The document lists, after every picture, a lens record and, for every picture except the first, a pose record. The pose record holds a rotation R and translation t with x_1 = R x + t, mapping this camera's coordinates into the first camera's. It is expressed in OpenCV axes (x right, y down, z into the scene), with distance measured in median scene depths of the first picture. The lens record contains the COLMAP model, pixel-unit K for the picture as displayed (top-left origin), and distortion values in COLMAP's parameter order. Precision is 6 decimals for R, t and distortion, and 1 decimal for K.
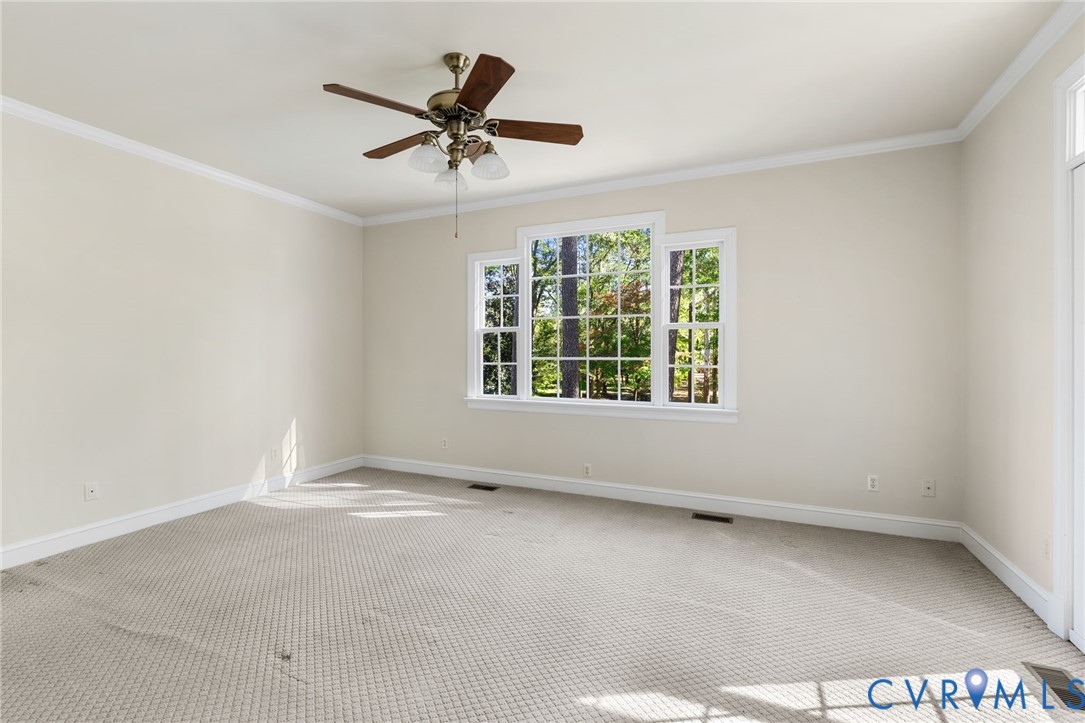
lens RADIAL K [[479.8, 0, 542.5], [0, 479.8, 361.5], [0, 0, 1]] dist [-0.033558, 0.000051]
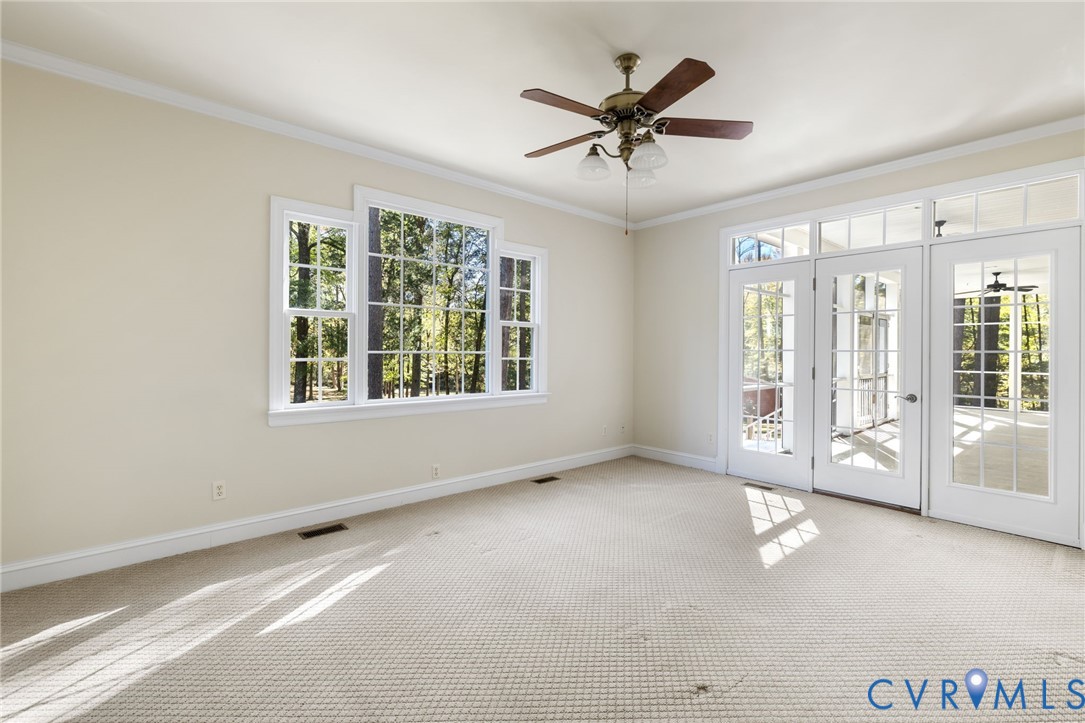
lens RADIAL K [[487.8, 0, 542.6], [0, 487.8, 344.3], [0, 0, 1]] dist [0.000706, -0.000021]
pose [[0.425271, 0.013290, 0.904968, -0.730595], [0.028628, 0.999194, -0.028127, 0.013378], [-0.904613, 0.037869, 0.424548, 0.427584]]
